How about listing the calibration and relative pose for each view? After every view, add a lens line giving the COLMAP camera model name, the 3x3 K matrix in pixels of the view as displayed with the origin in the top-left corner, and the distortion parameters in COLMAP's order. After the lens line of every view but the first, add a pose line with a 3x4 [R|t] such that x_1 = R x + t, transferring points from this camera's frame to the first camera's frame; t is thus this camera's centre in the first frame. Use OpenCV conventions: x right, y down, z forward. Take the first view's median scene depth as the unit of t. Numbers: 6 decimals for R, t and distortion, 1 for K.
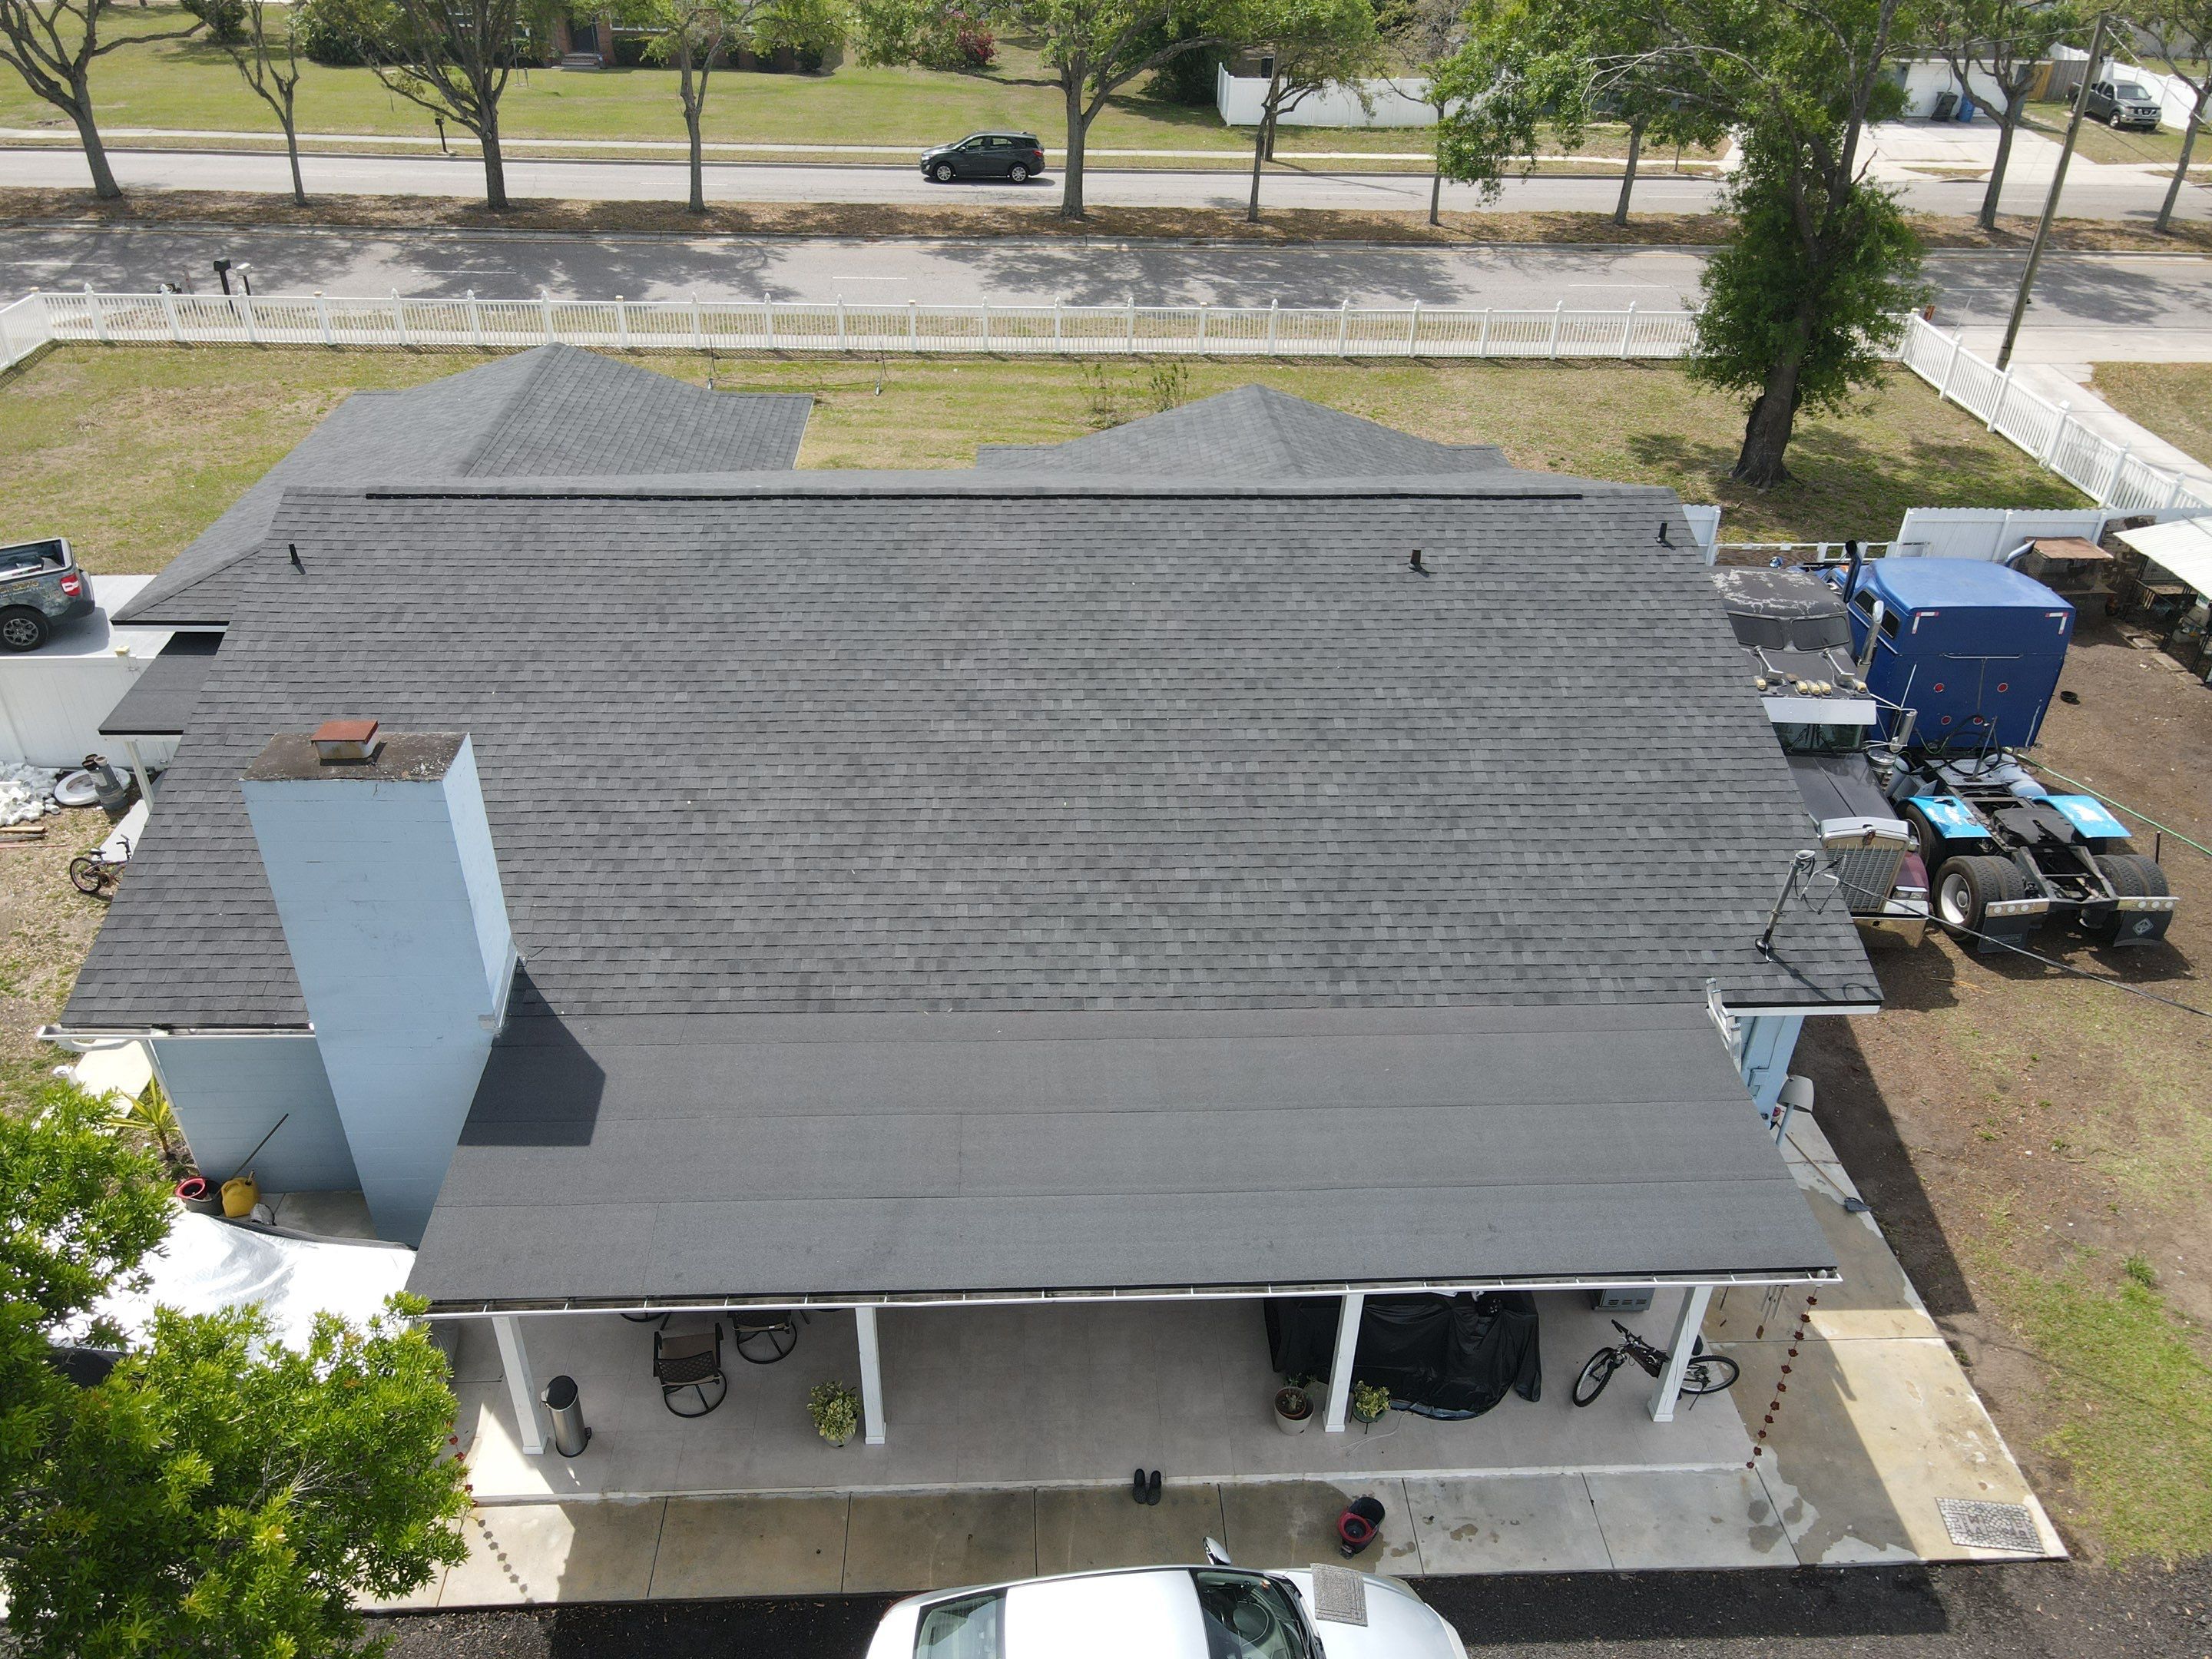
lens RADIAL K [[1620.1, 0, 1067.1], [0, 1620.1, 826.9], [0, 0, 1]] dist [-0.001986, 0.028656]
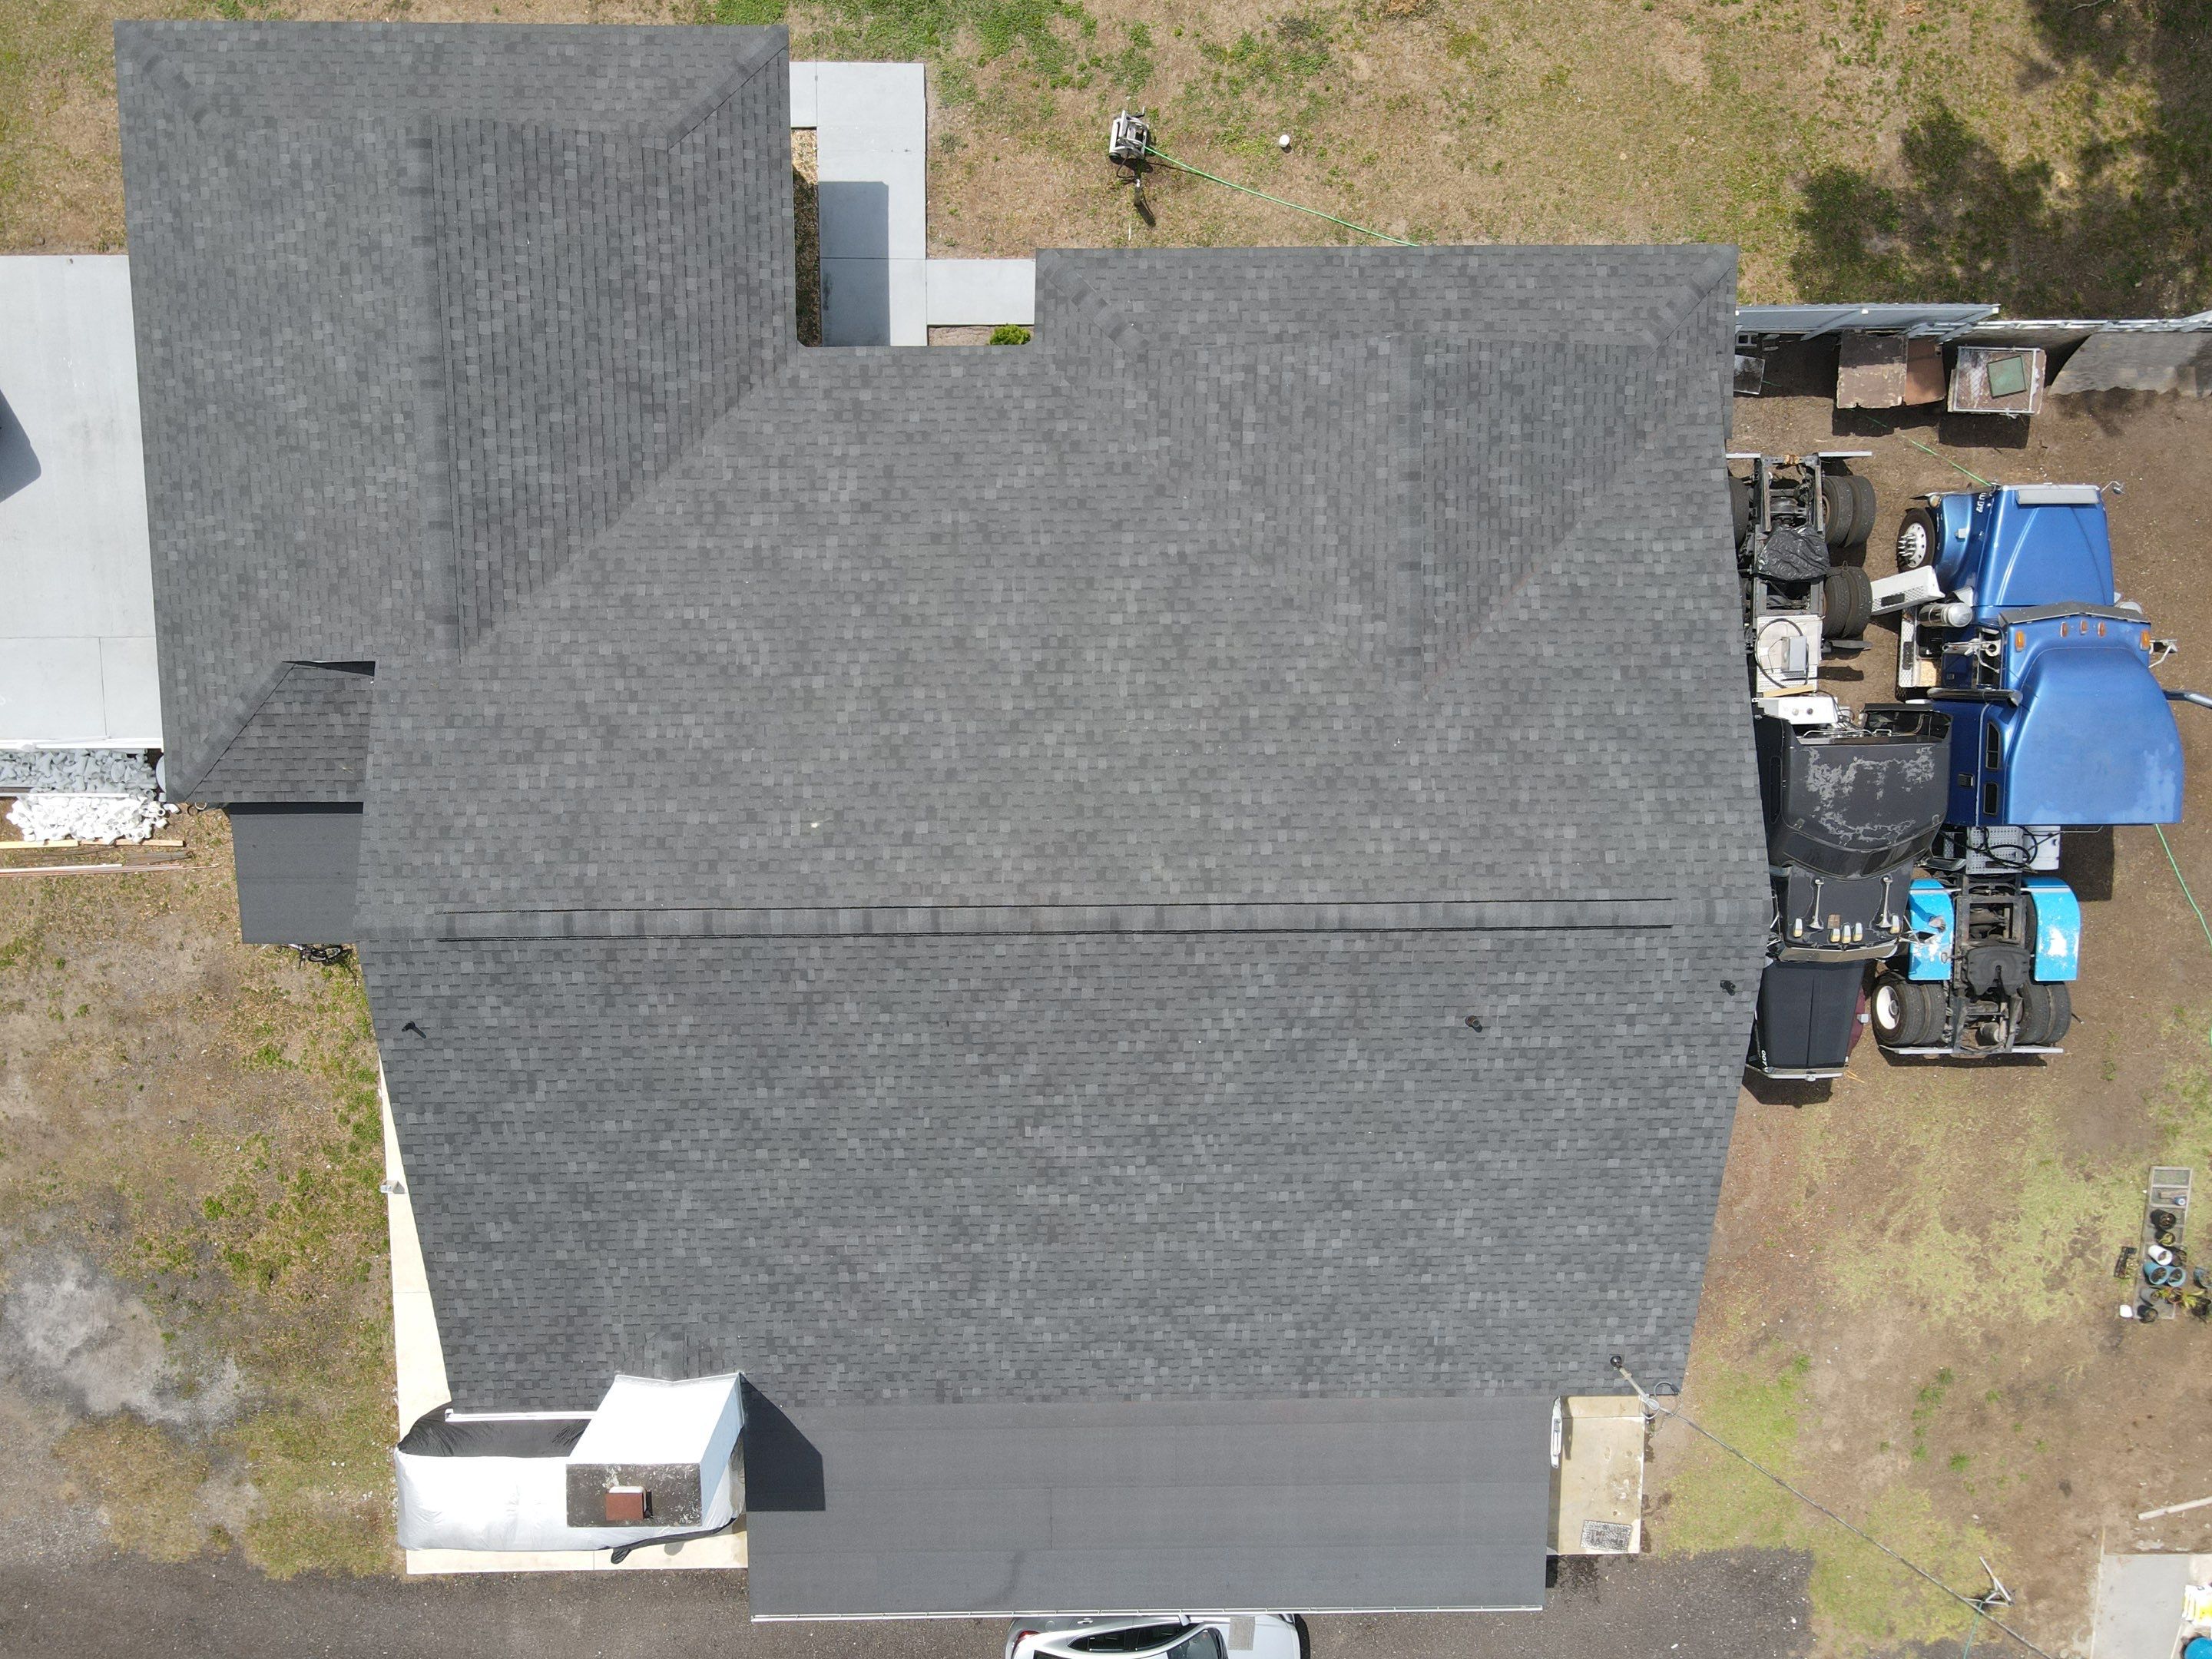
lens RADIAL K [[1620.1, 0, 1075.9], [0, 1620.1, 826.0], [0, 0, 1]] dist [-0.001986, 0.028656]
pose [[0.999612, 0.027599, 0.003687, -0.051413], [-0.015701, 0.449325, 0.893231, -1.241664], [0.022996, -0.892942, 0.449584, 0.689213]]
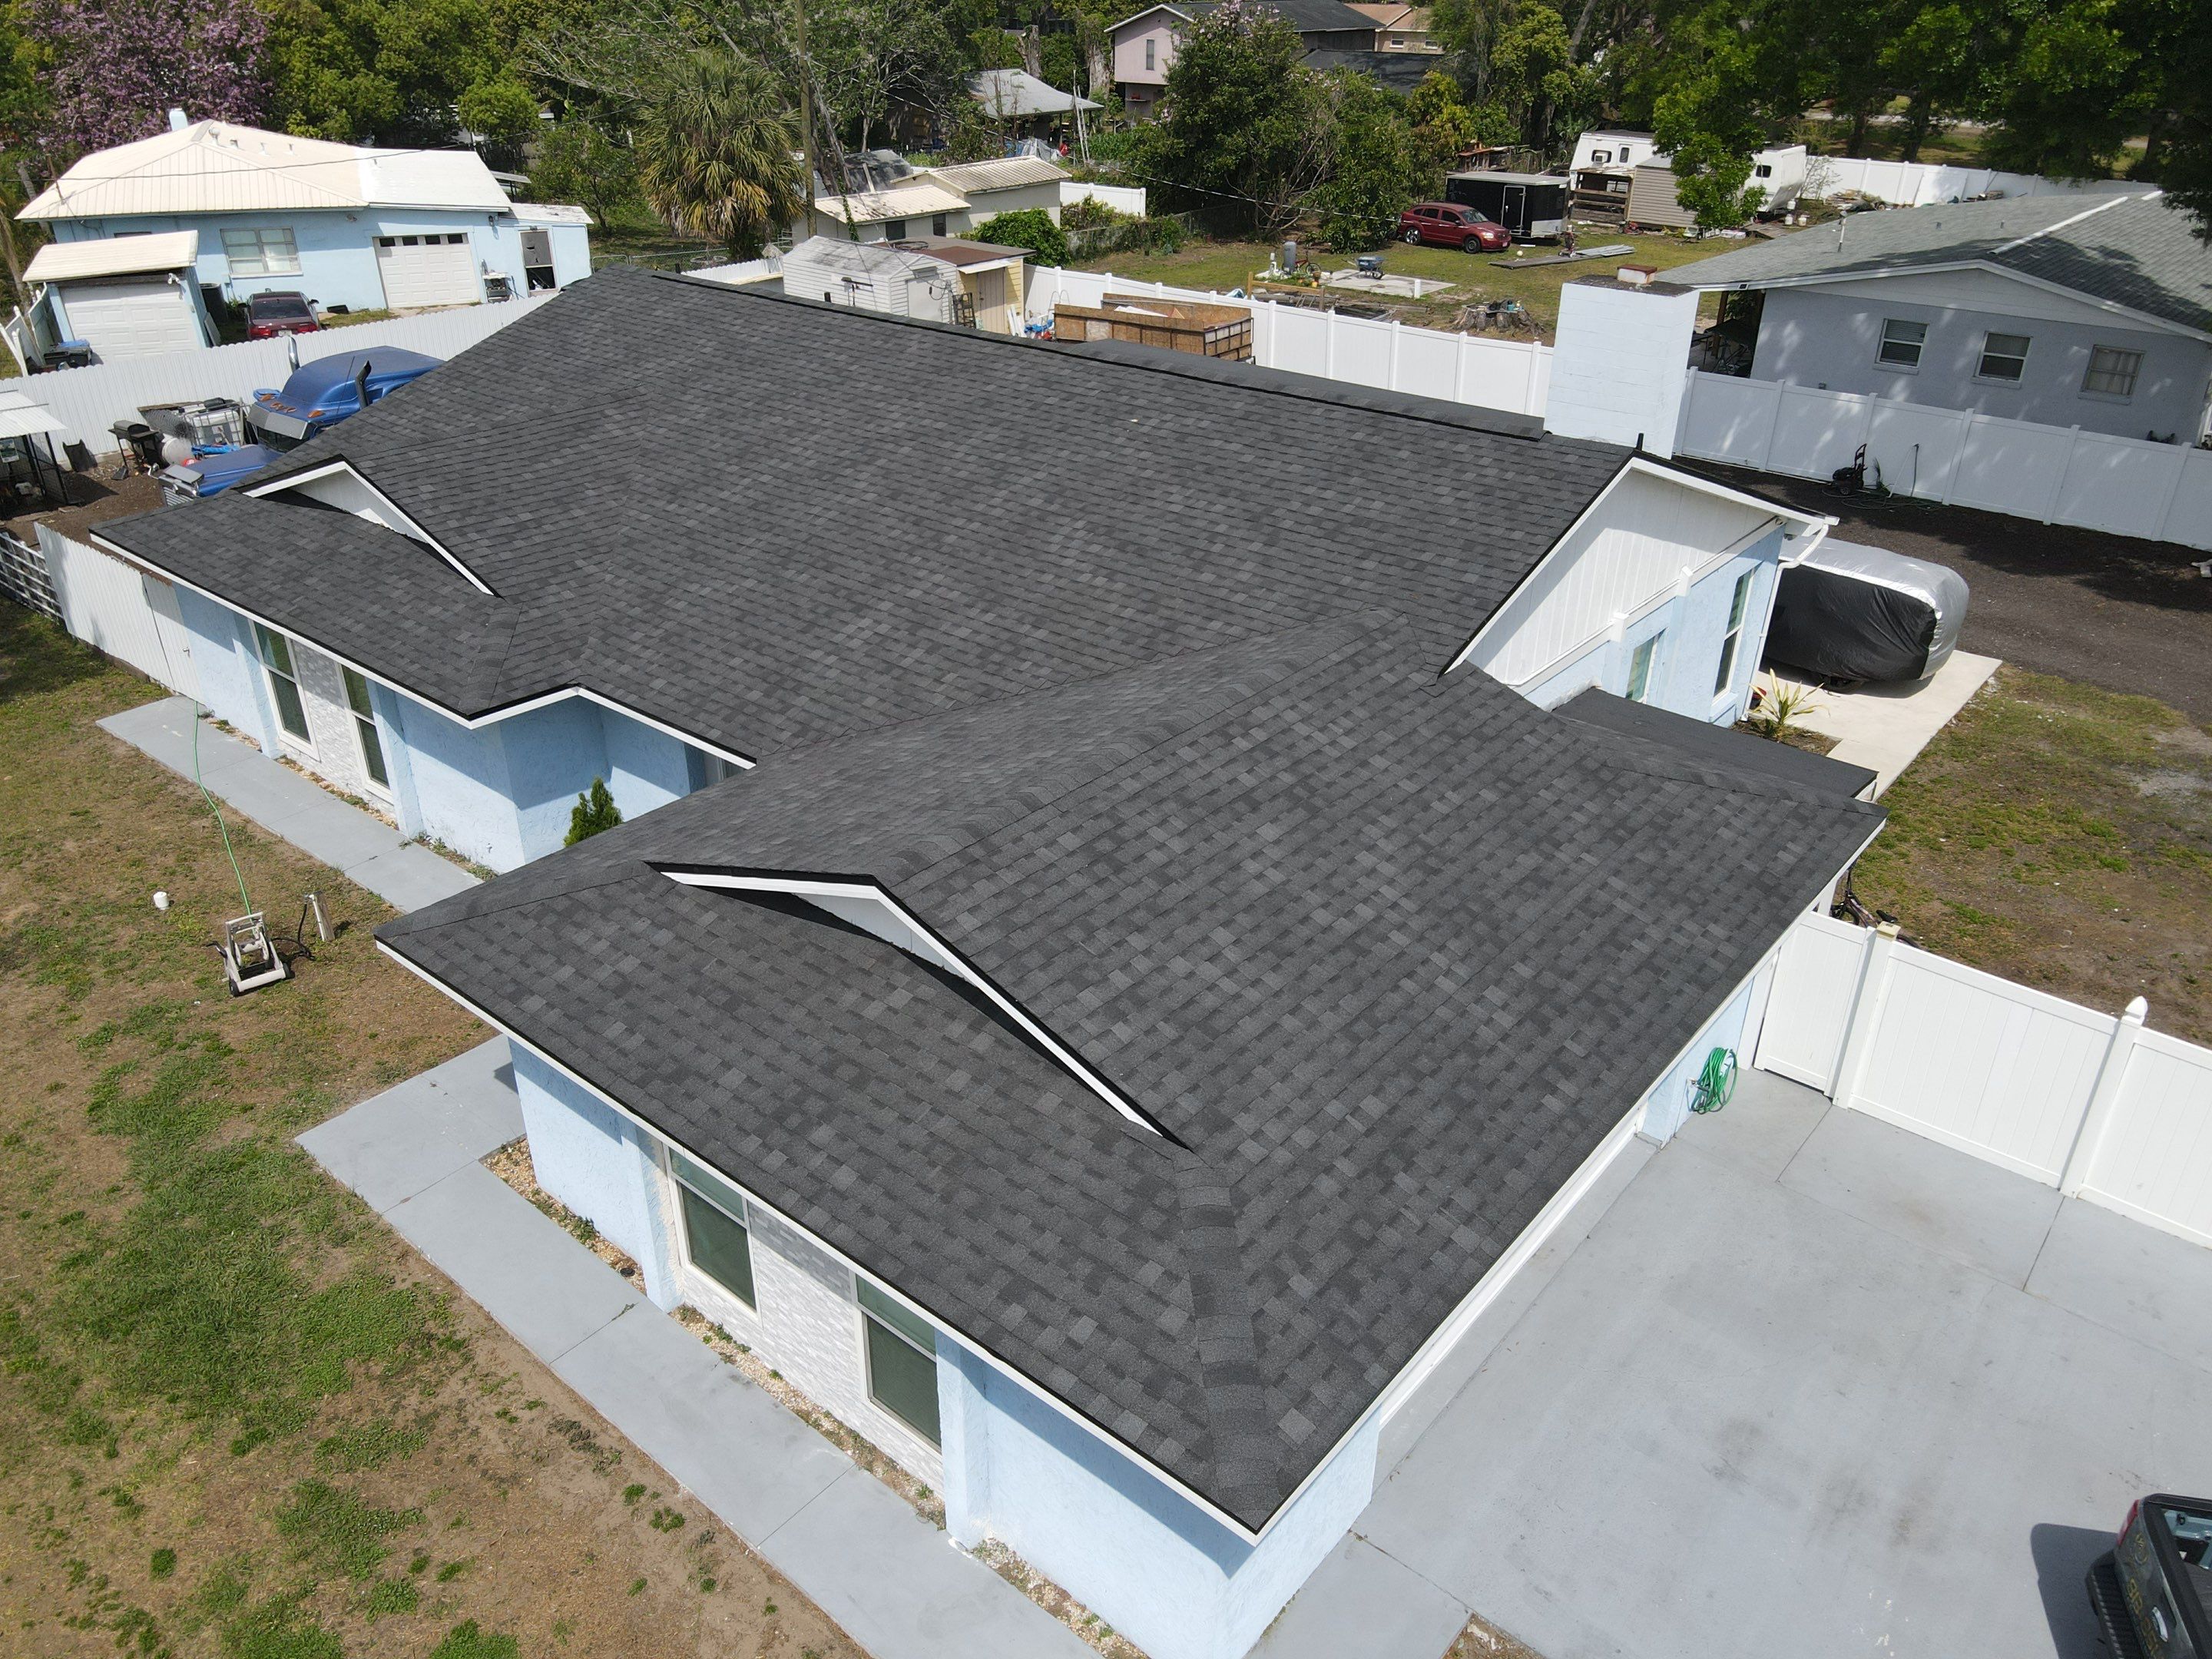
lens RADIAL K [[1620.1, 0, 1084.0], [0, 1620.1, 812.0], [0, 0, 1]] dist [-0.001986, 0.028656]
pose [[-0.740750, -0.329316, 0.585525, -0.902282], [0.350794, 0.553711, 0.755214, -0.916976], [-0.572916, 0.764823, -0.294640, 1.707790]]
